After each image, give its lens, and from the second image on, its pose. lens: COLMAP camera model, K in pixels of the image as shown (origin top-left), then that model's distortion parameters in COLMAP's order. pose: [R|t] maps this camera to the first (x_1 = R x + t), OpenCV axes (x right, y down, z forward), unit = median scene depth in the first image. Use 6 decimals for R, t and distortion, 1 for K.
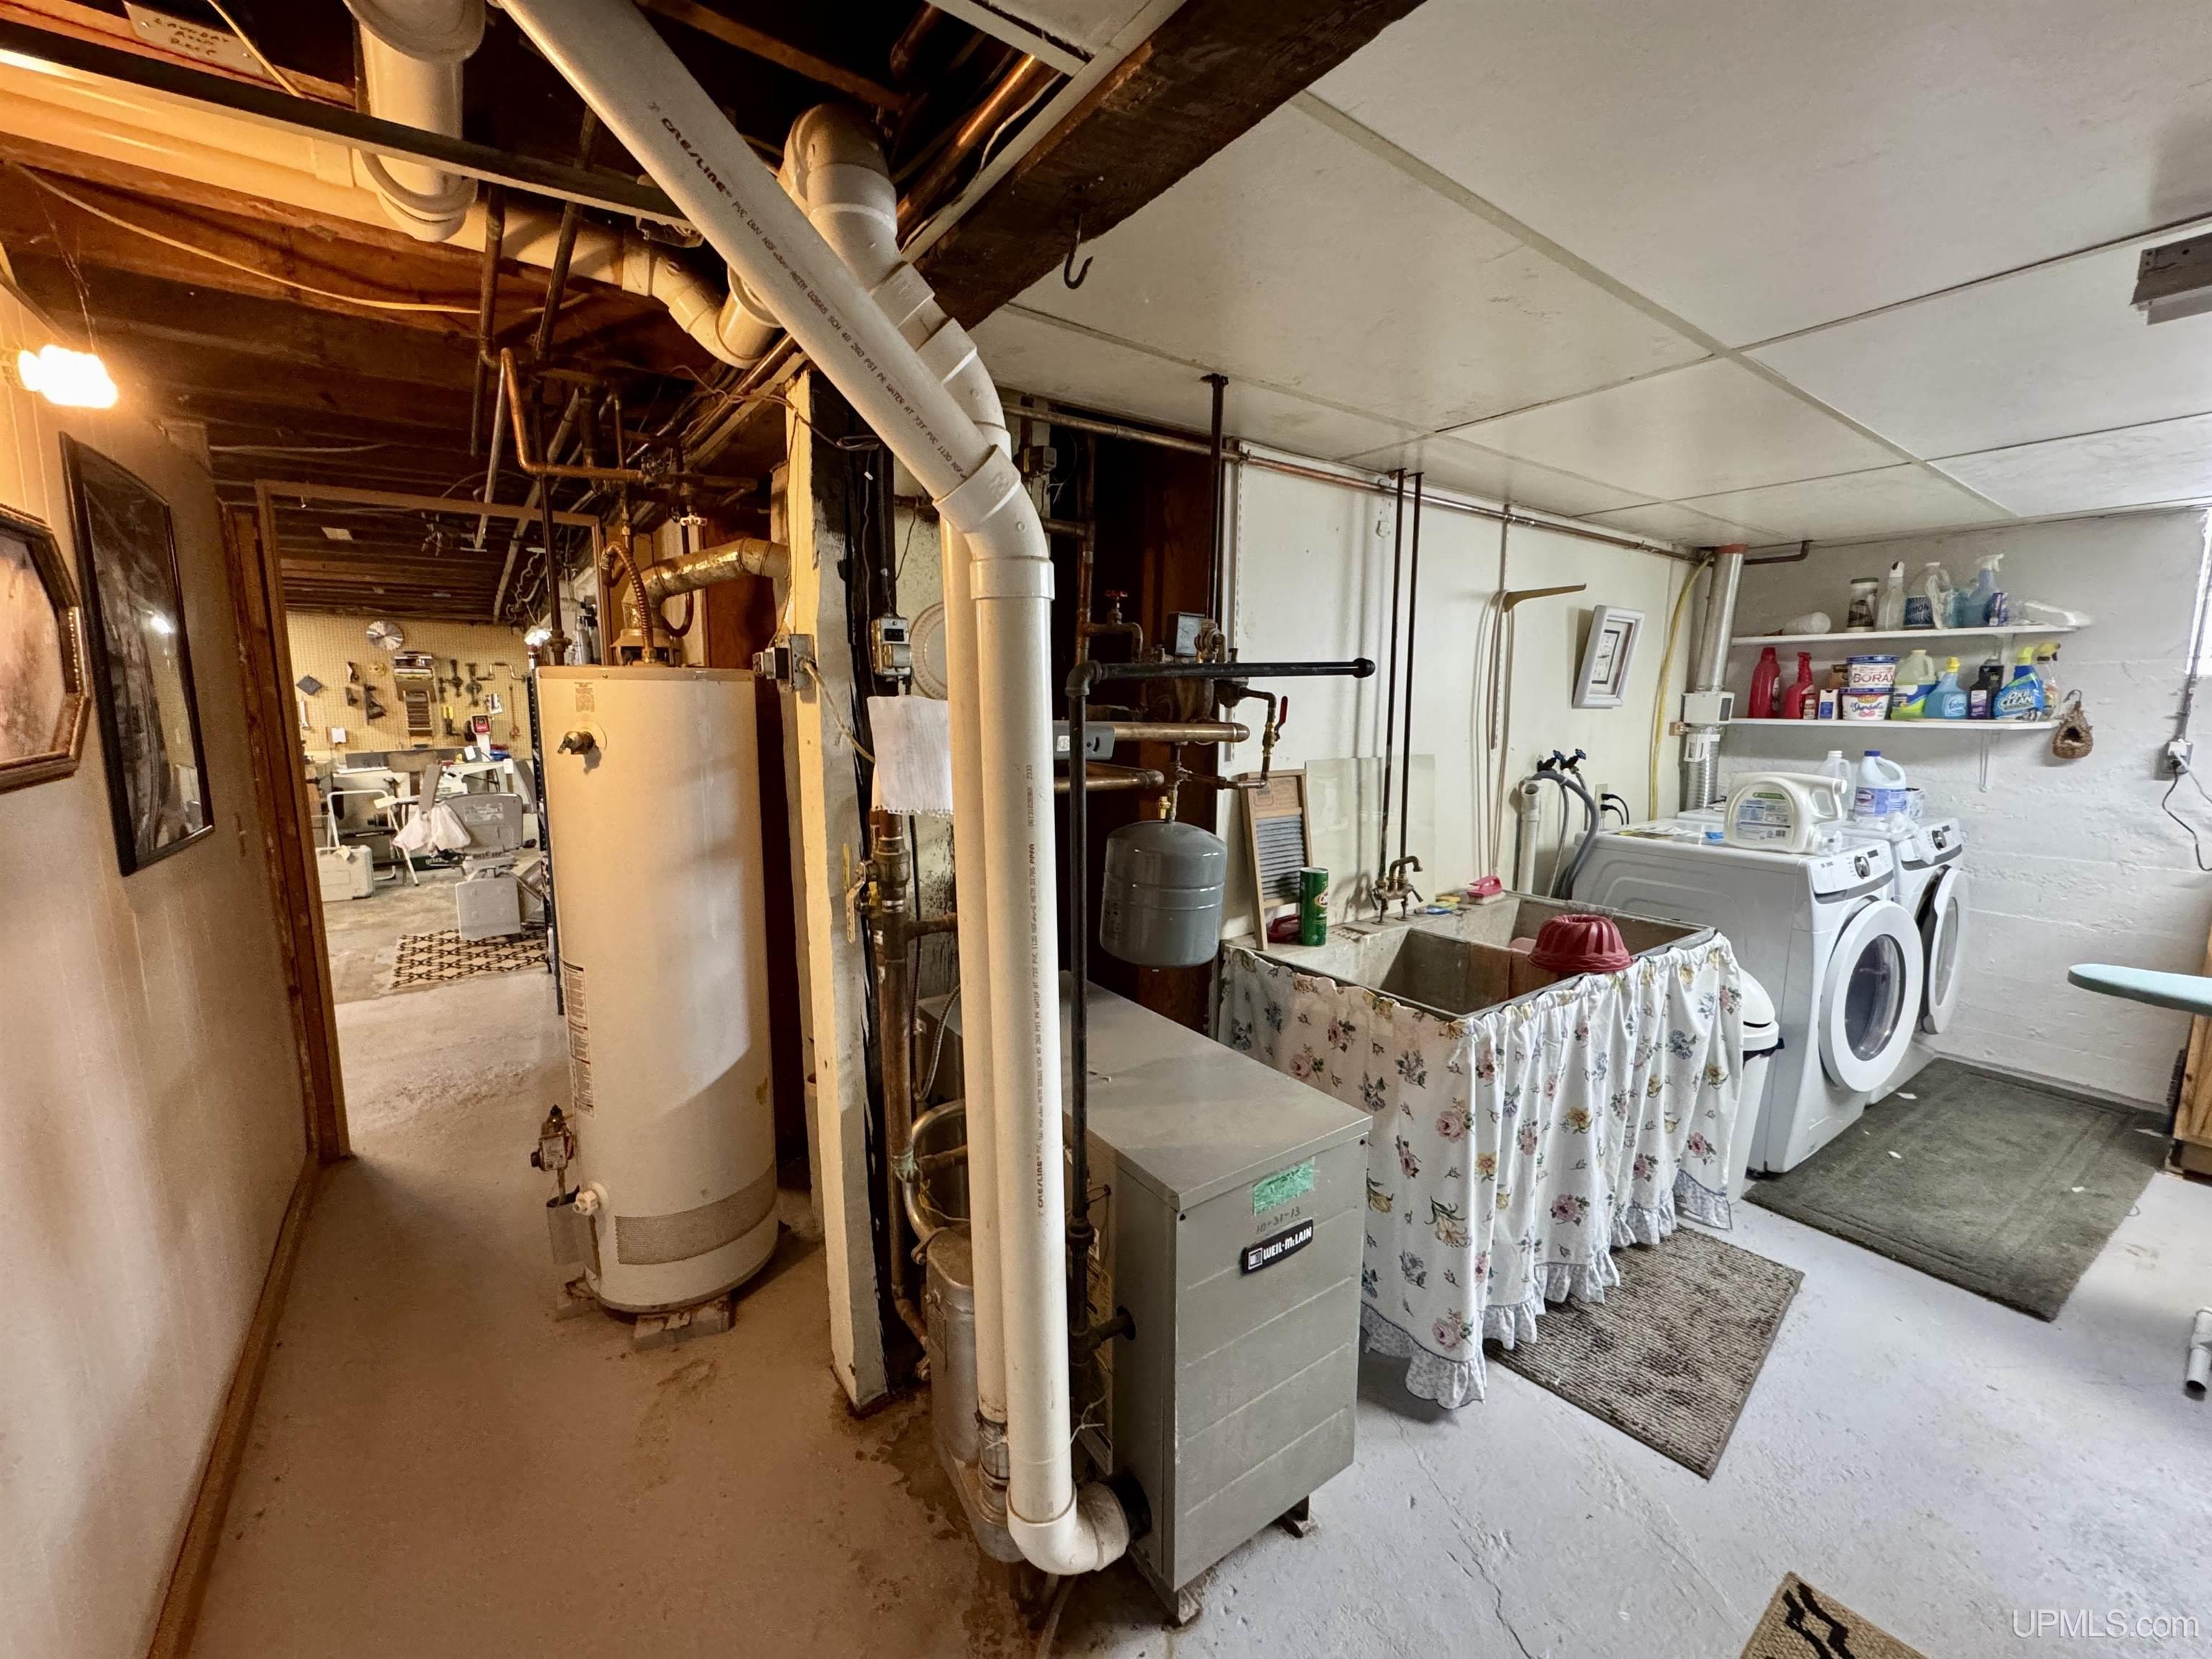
lens RADIAL K [[891.2, 0, 1108.3], [0, 891.2, 832.1], [0, 0, 1]] dist [-0.003953, 0.000386]
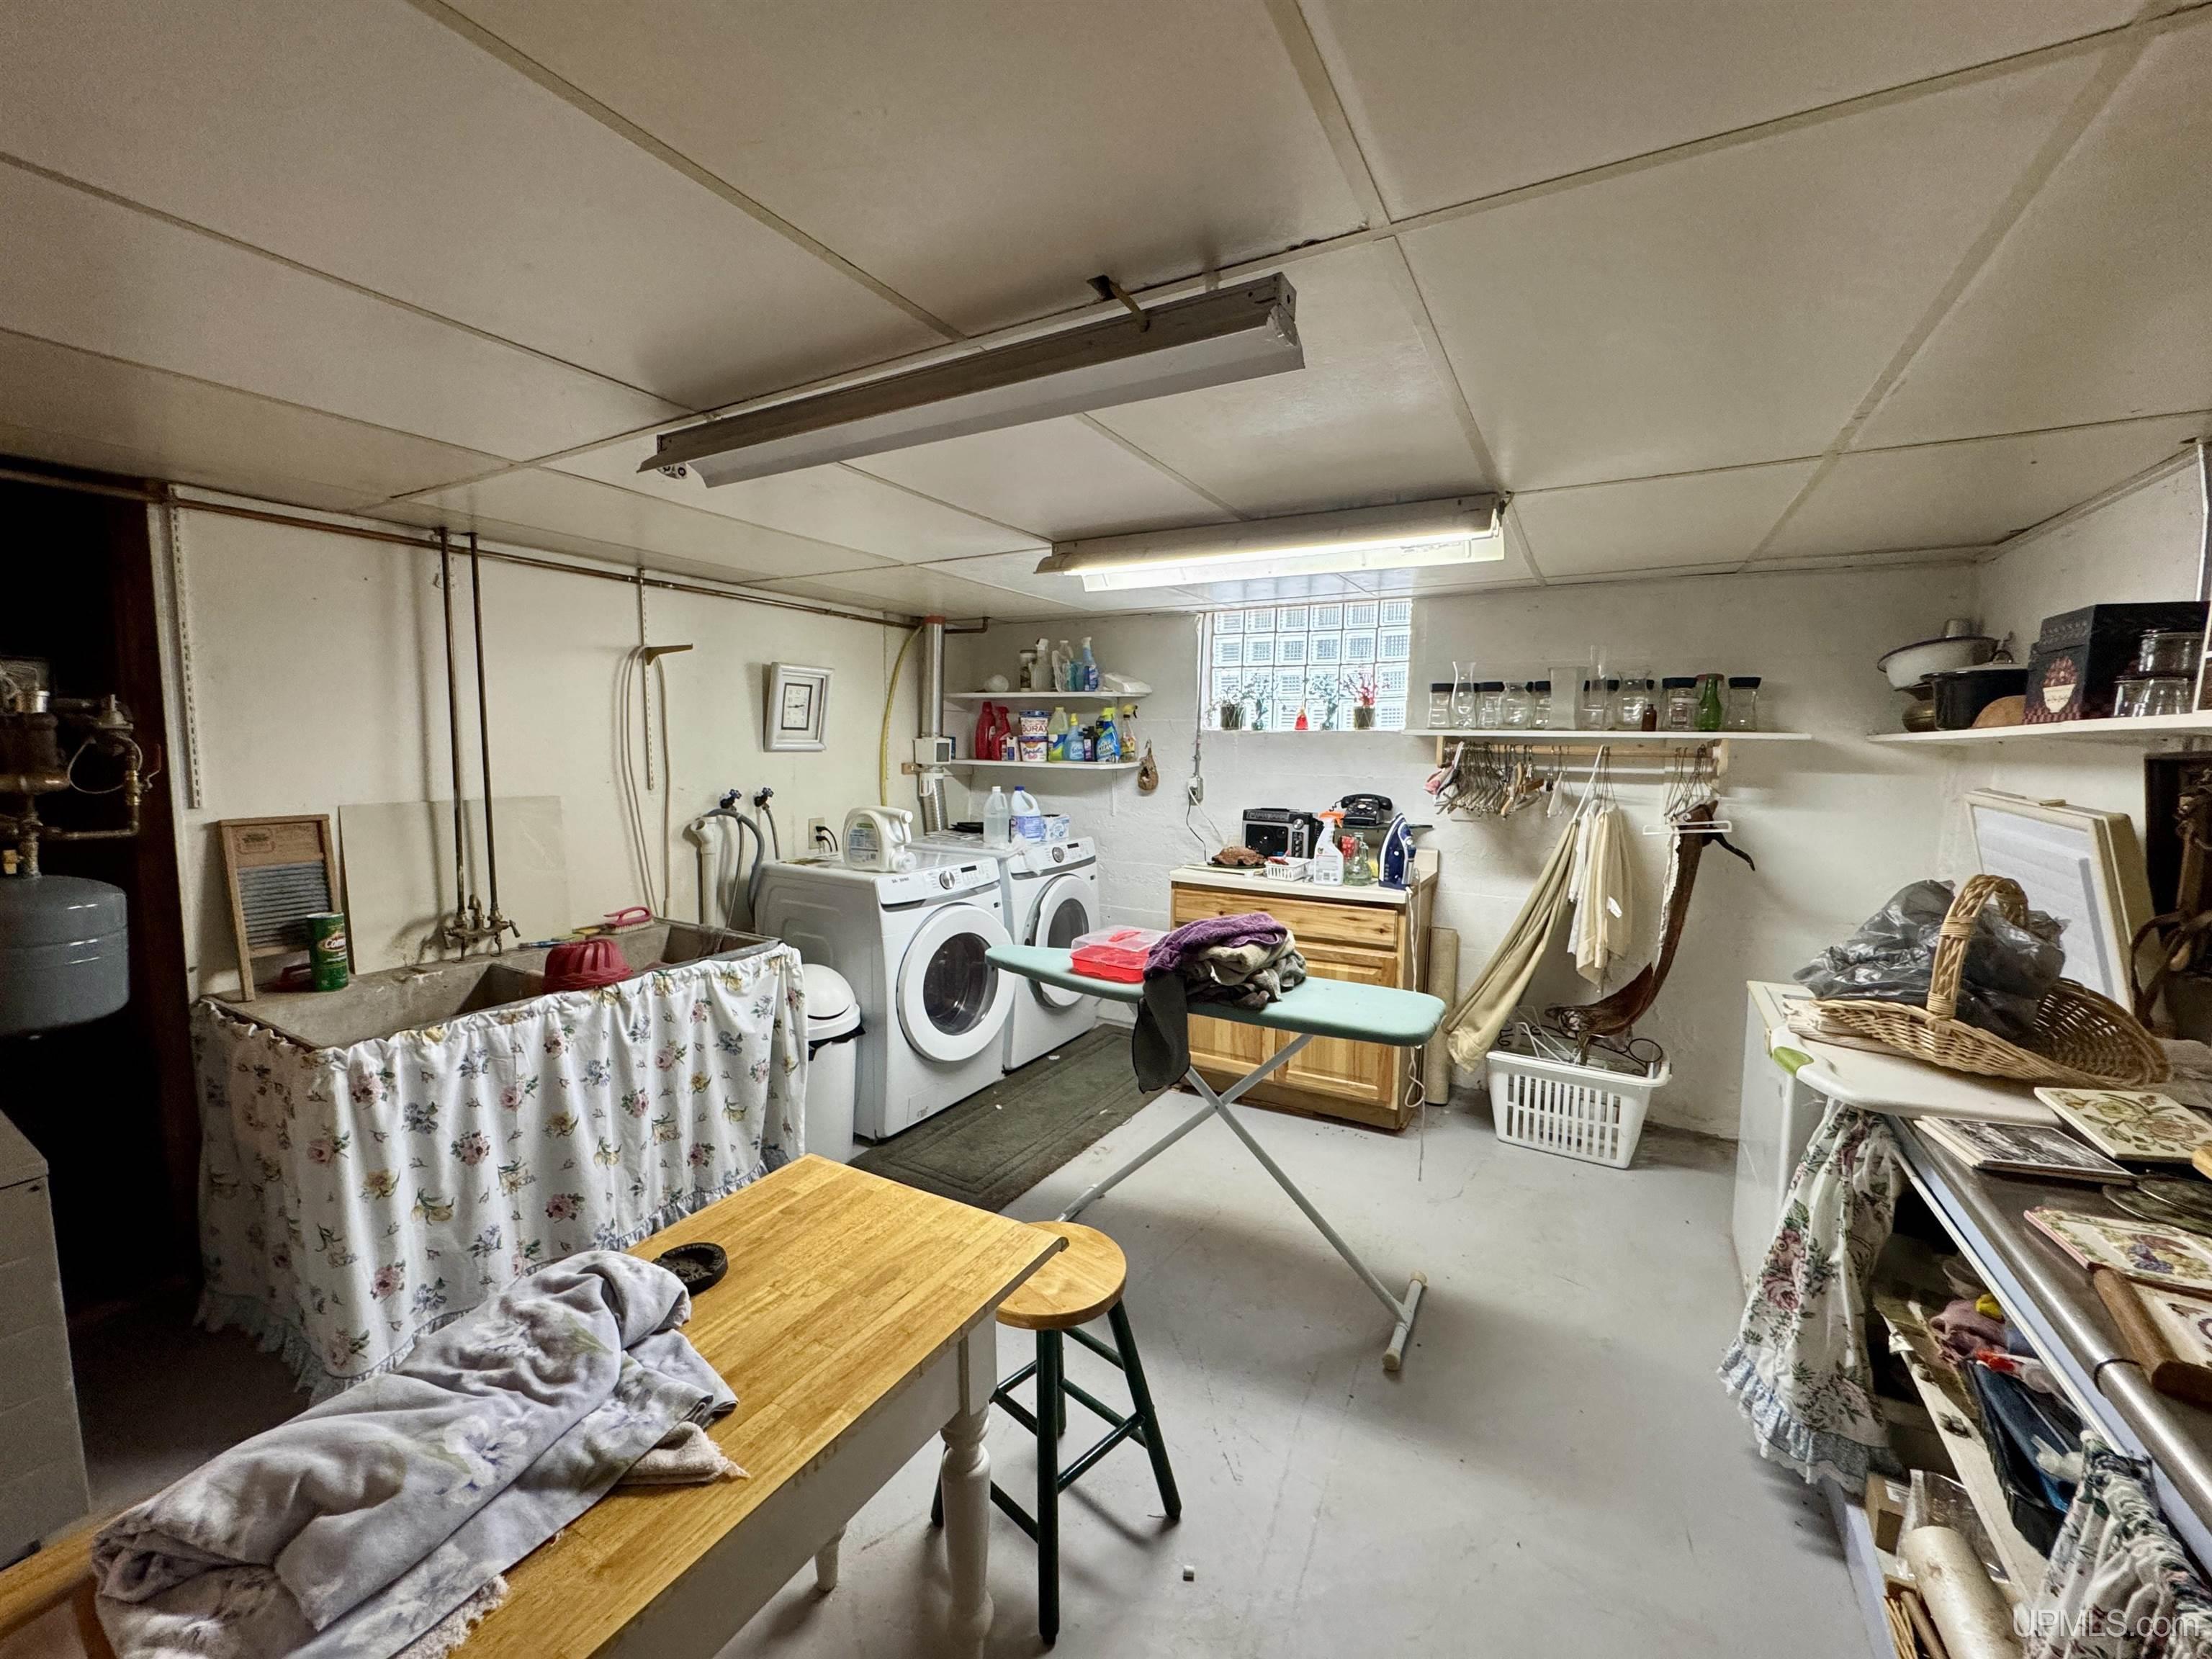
lens RADIAL K [[891.2, 0, 1103.2], [0, 891.2, 829.5], [0, 0, 1]] dist [-0.003953, 0.000386]
pose [[0.909112, -0.032108, 0.415313, 0.495579], [0.048966, 0.998350, -0.030002, 0.015563], [-0.413664, 0.047612, 0.909184, -0.221509]]
